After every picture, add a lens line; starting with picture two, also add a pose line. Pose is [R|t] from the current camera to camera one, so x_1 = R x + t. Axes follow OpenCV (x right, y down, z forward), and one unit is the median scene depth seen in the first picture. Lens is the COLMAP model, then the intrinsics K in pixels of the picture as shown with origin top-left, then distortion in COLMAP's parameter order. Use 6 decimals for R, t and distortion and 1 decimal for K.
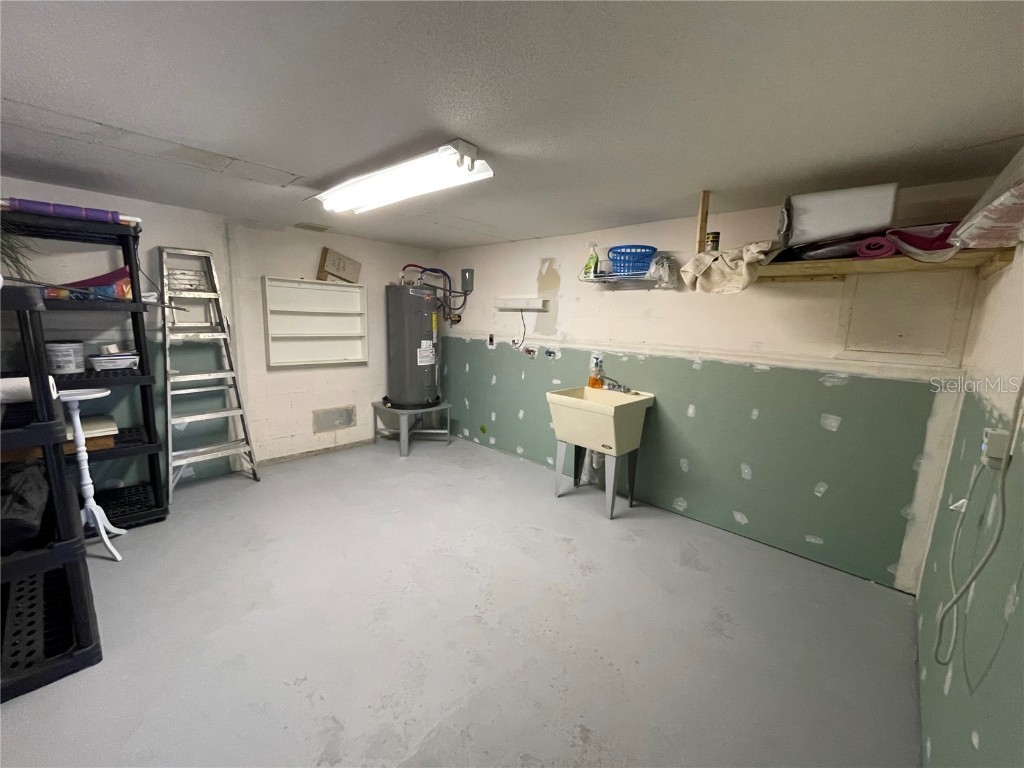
lens RADIAL K [[413.0, 0, 509.8], [0, 413.0, 388.4], [0, 0, 1]] dist [-0.001537, 0.000333]
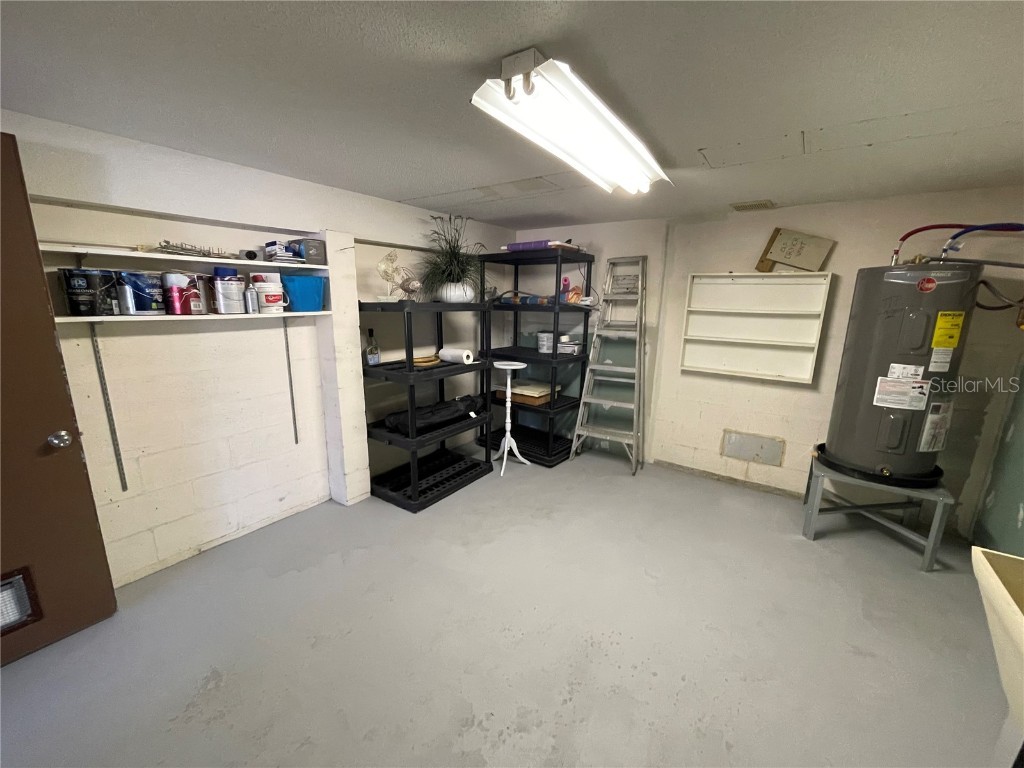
lens RADIAL K [[413.0, 0, 509.8], [0, 413.0, 388.4], [0, 0, 1]] dist [-0.001537, 0.000333]
pose [[0.131389, 0.181470, -0.974580, 0.300208], [-0.178275, 0.971400, 0.156843, -0.088387], [0.975169, 0.153136, 0.159983, 0.464239]]
